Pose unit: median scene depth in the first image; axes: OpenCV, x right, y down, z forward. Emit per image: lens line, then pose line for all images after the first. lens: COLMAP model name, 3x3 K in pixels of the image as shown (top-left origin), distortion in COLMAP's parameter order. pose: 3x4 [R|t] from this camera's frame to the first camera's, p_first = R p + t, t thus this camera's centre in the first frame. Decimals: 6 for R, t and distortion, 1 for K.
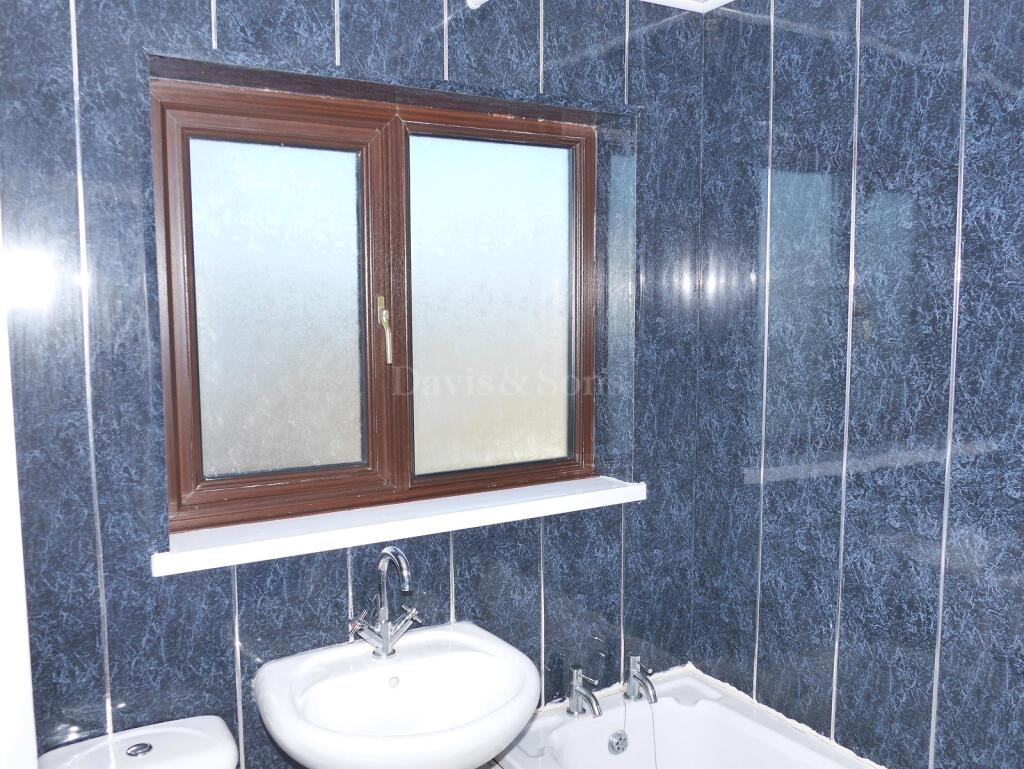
lens RADIAL K [[853.9, 0, 505.7], [0, 853.9, 383.2], [0, 0, 1]] dist [-0.041060, 0.016296]
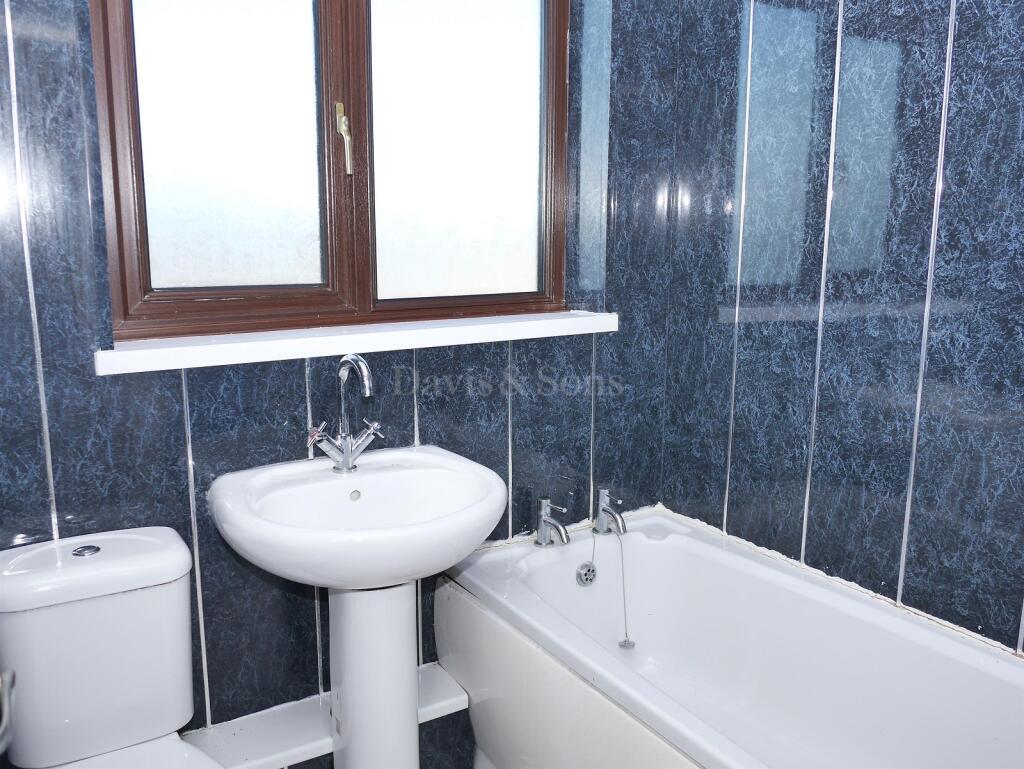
lens RADIAL K [[853.9, 0, 505.7], [0, 853.9, 383.2], [0, 0, 1]] dist [-0.041060, 0.016296]
pose [[0.999477, 0.002256, 0.032263, 0.007382], [-0.004988, 0.996383, 0.084830, 0.137123], [-0.031955, -0.084947, 0.995873, 0.040519]]
